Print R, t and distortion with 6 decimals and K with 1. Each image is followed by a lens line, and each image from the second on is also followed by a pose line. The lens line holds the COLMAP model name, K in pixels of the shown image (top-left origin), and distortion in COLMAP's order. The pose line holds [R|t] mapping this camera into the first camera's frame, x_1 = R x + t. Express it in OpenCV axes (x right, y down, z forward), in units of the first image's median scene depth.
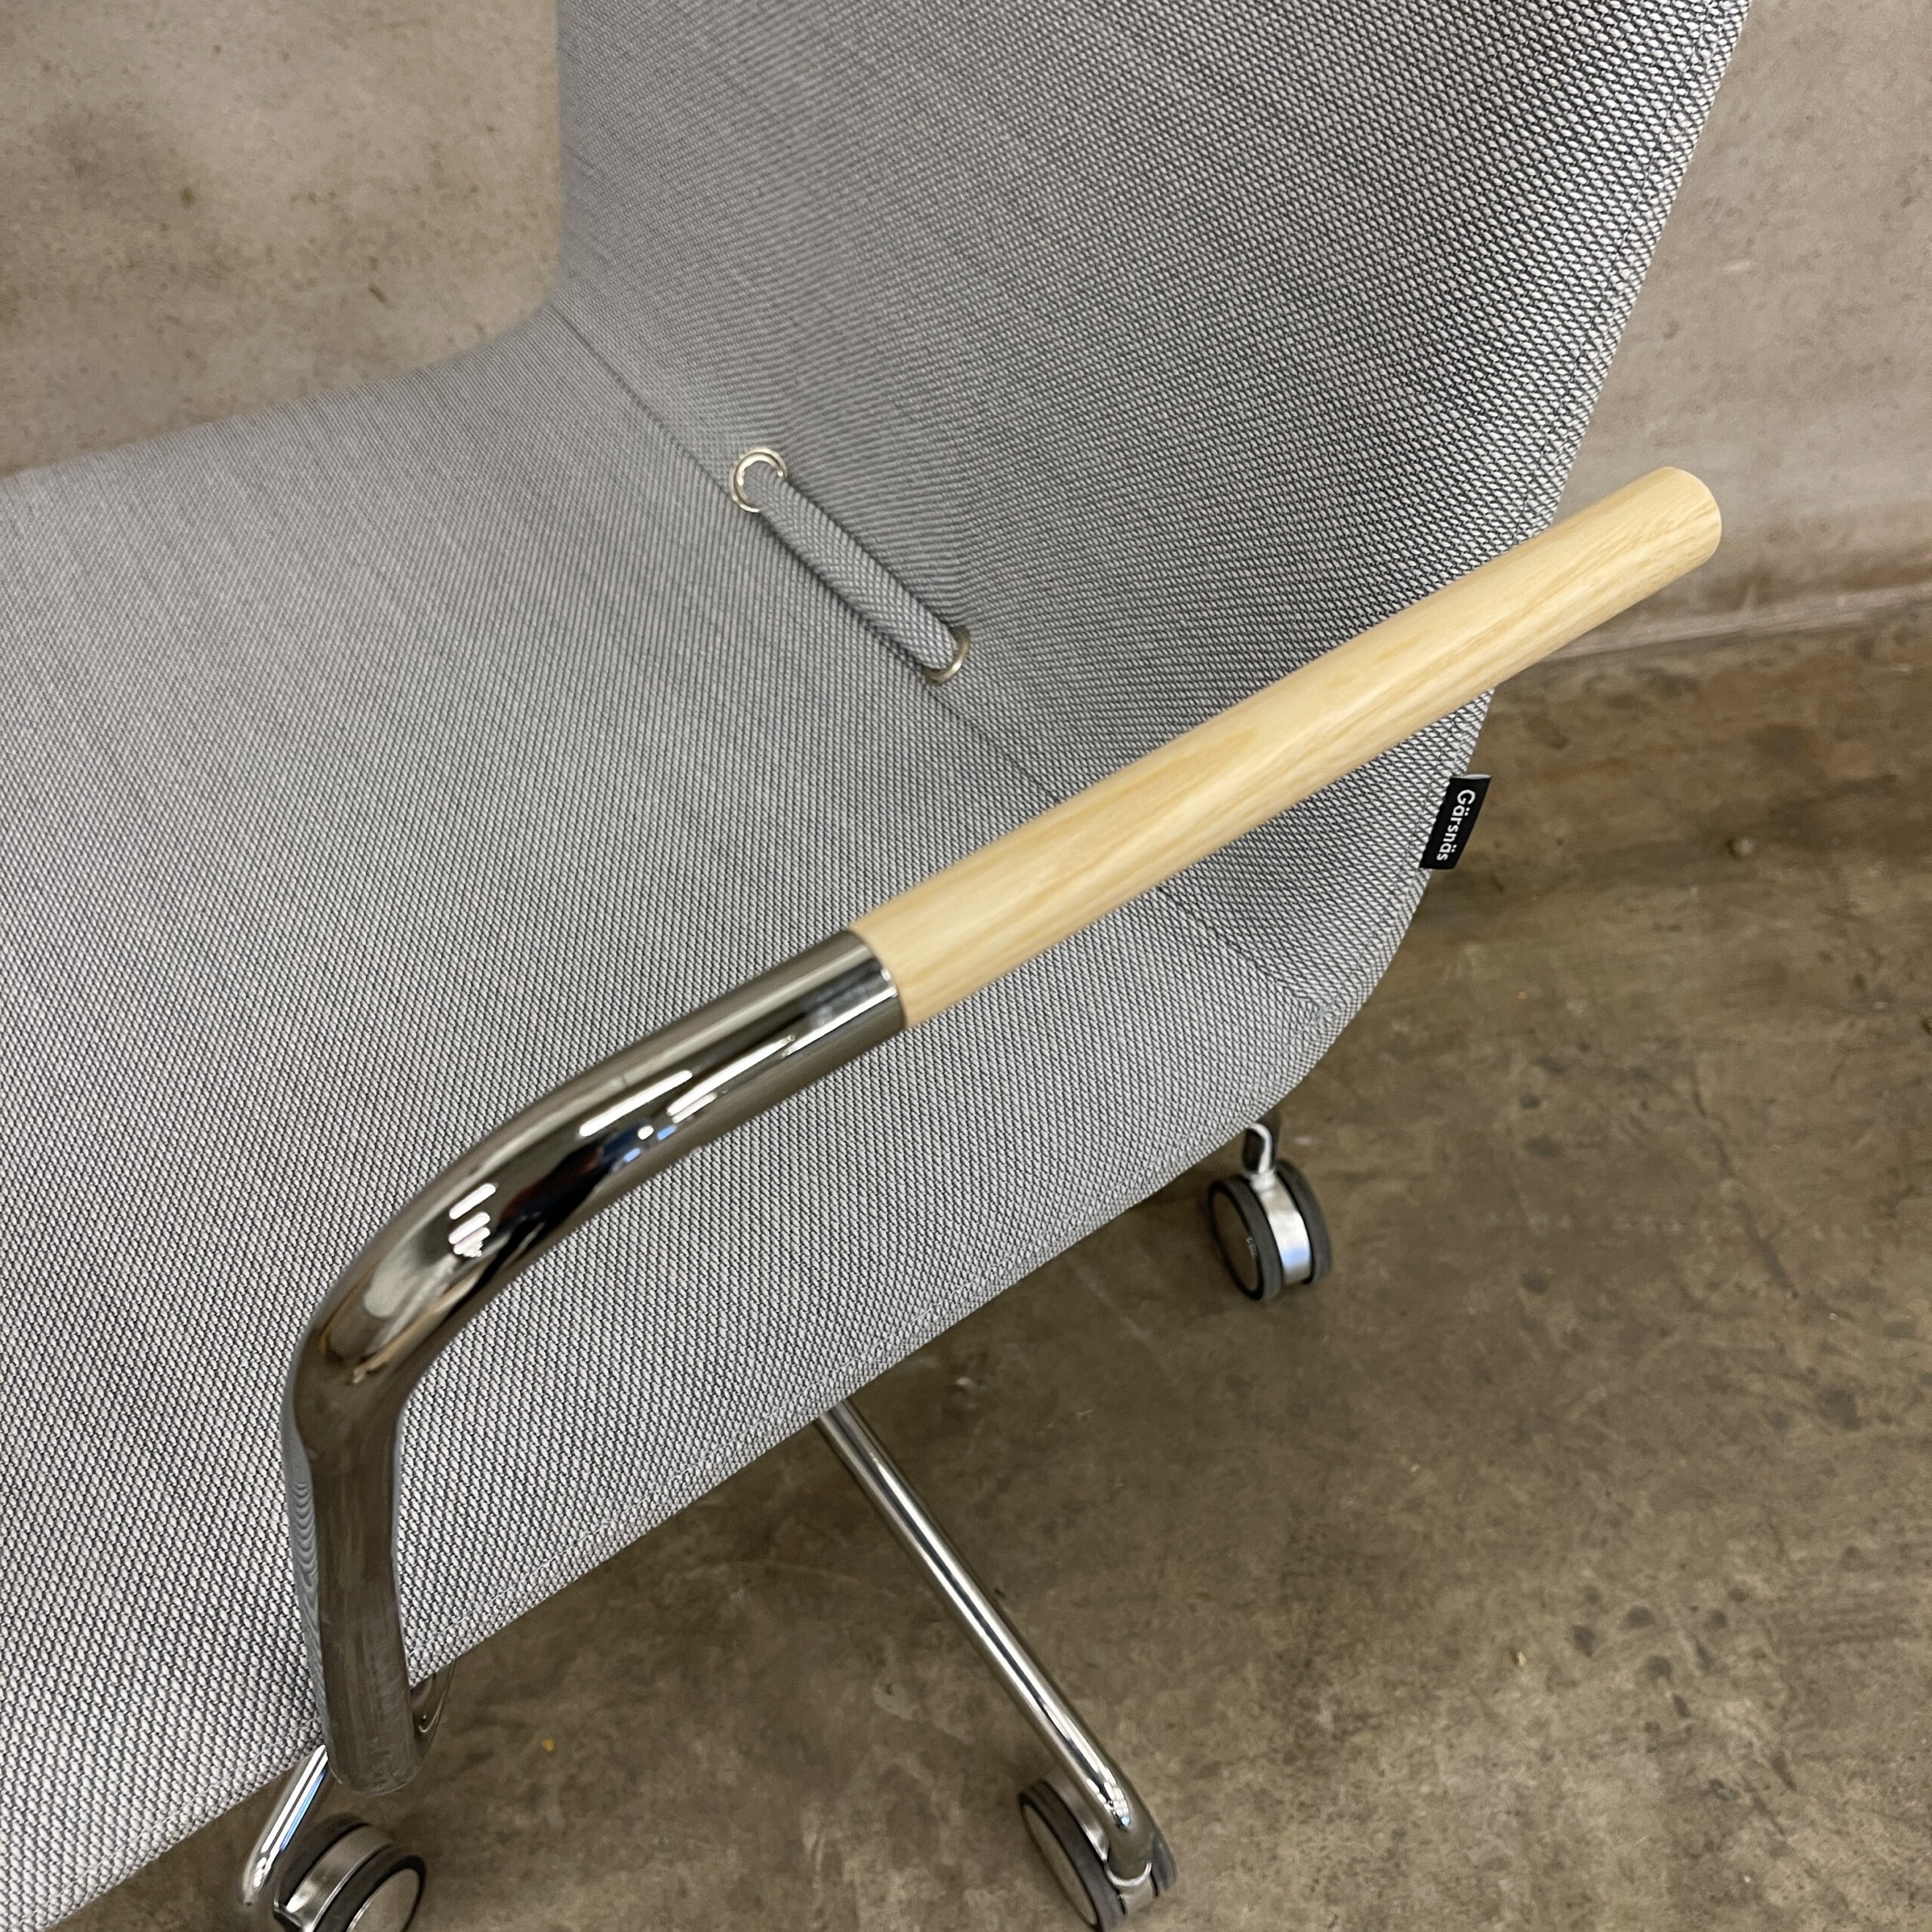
lens RADIAL K [[1952.2, 0, 967.4], [0, 1952.2, 989.1], [0, 0, 1]] dist [0.028912, 0.000000]
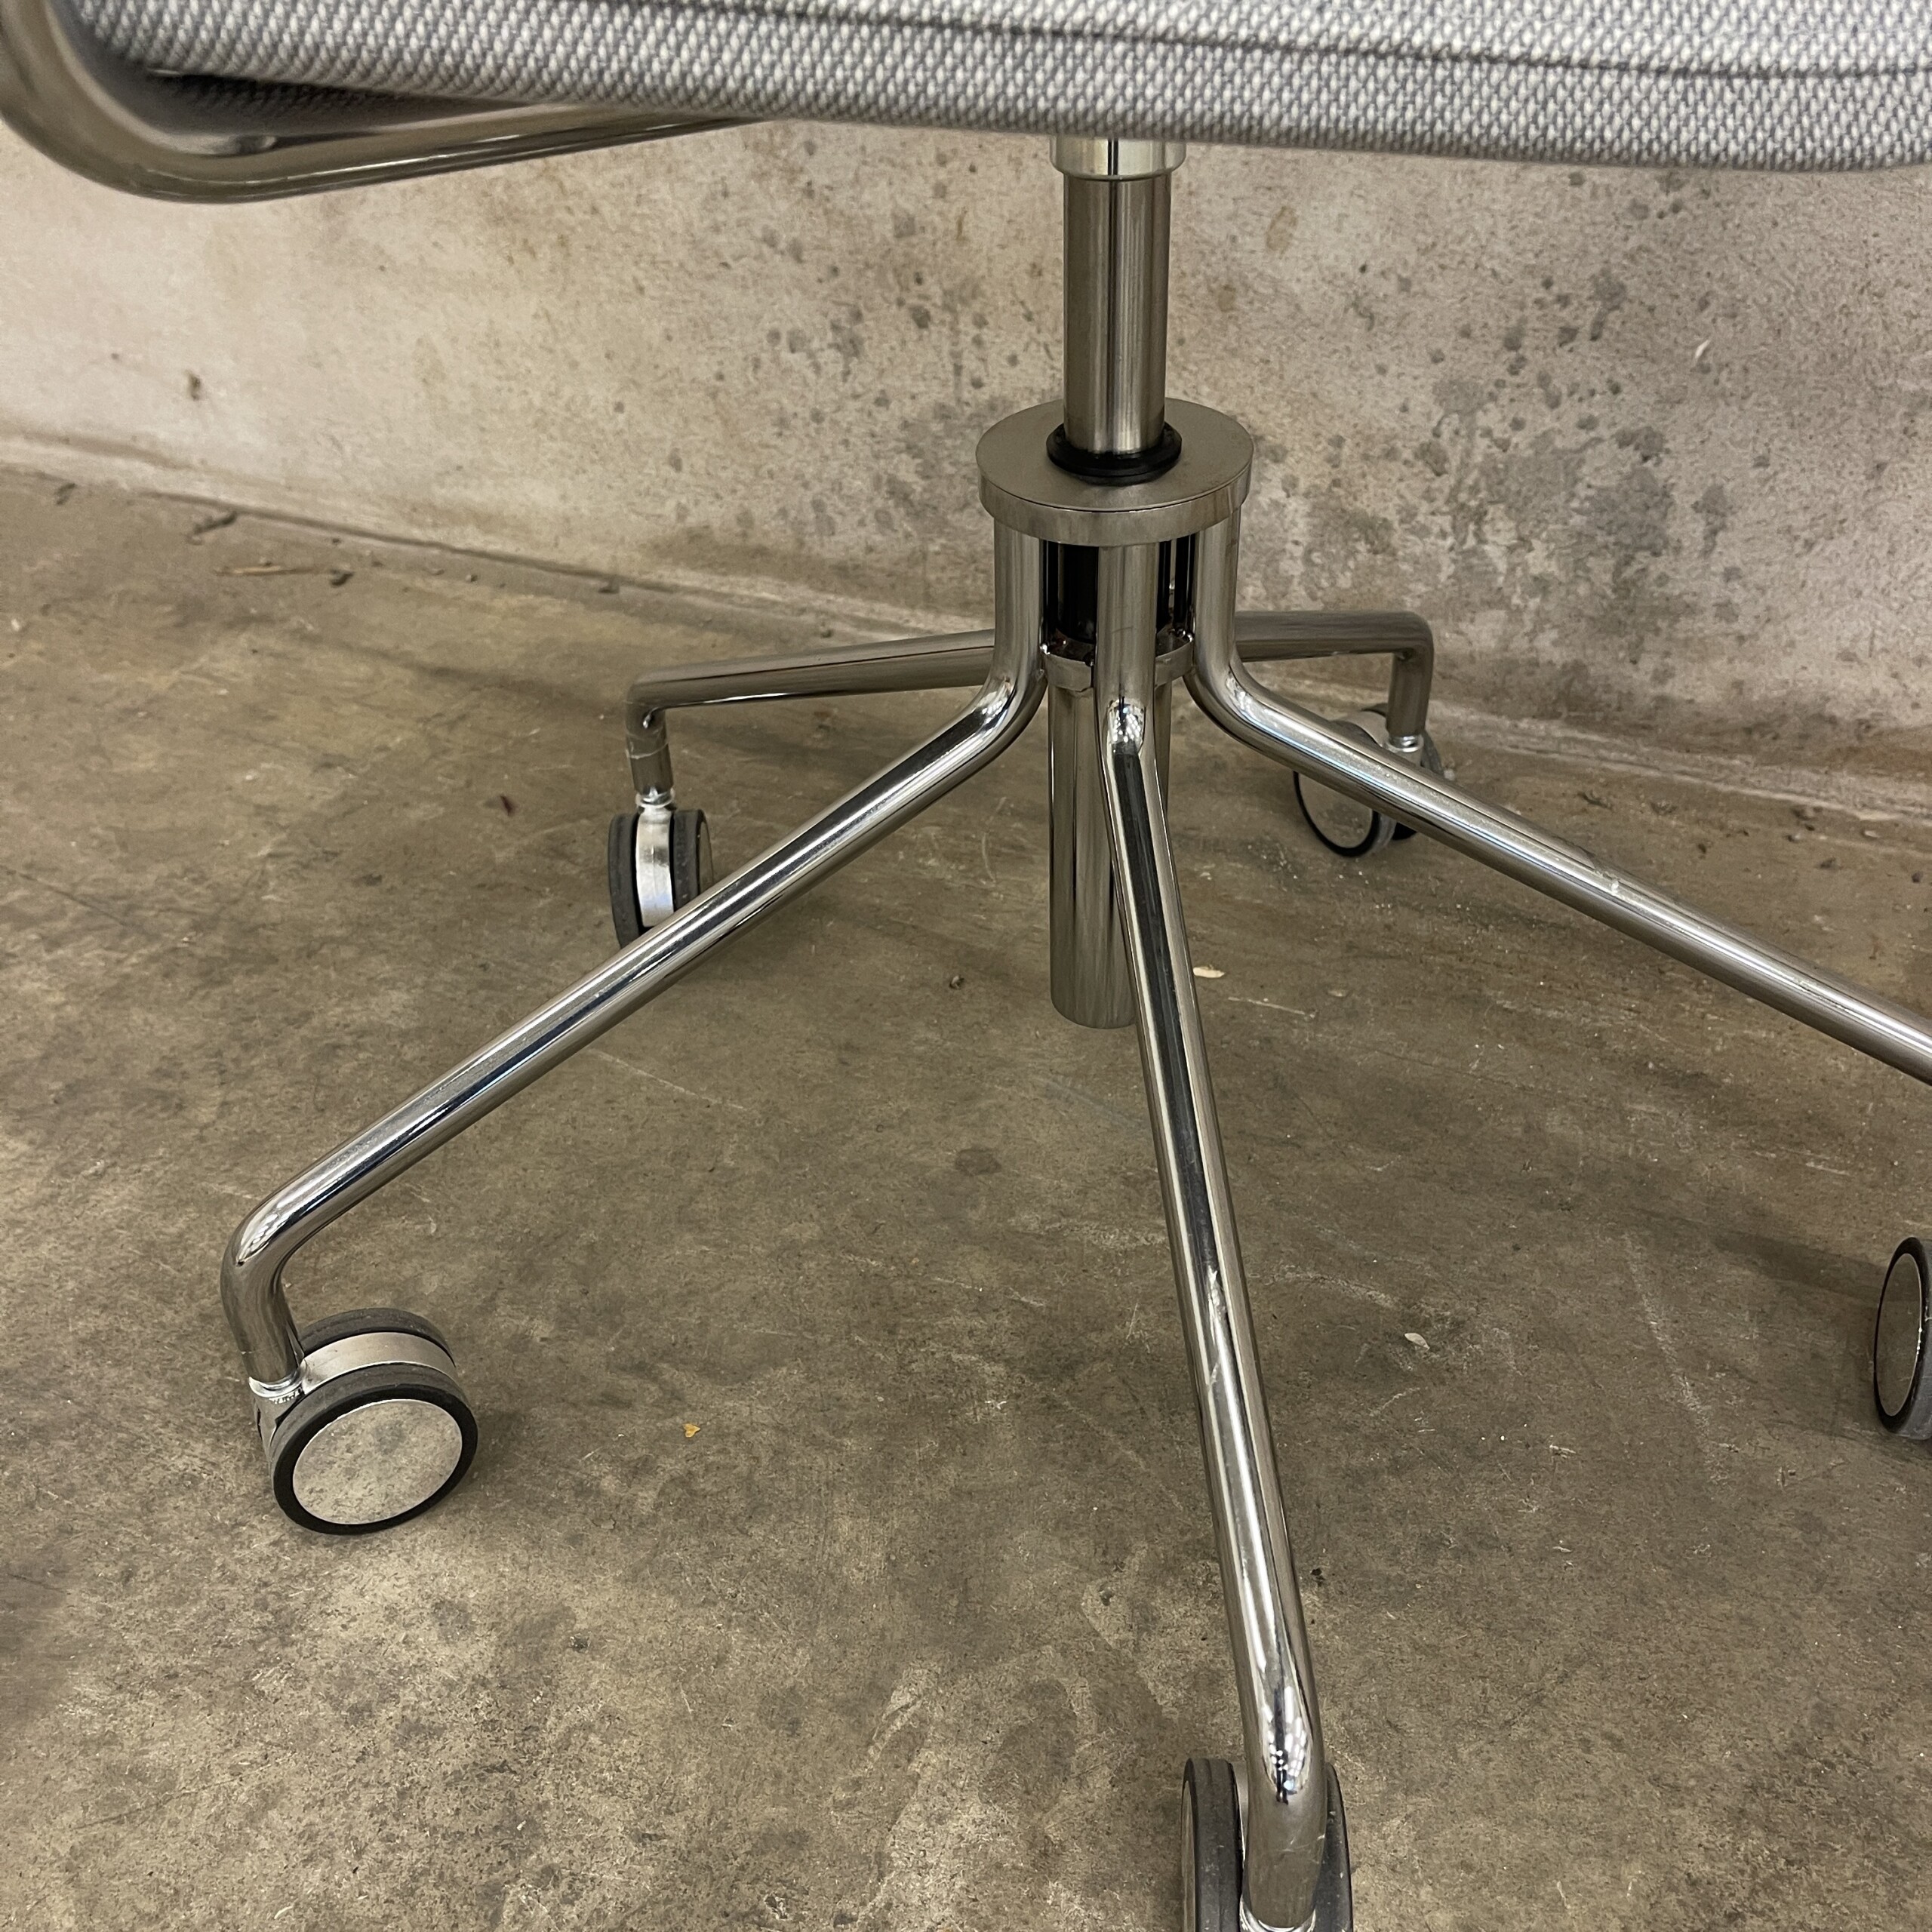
lens RADIAL K [[1952.2, 0, 951.9], [0, 1952.2, 991.0], [0, 0, 1]] dist [0.028912, 0.000000]
pose [[0.815744, 0.357782, -0.454481, 0.144411], [-0.459336, 0.878237, -0.133082, 0.273835], [0.351528, 0.317320, 0.880759, 0.296235]]
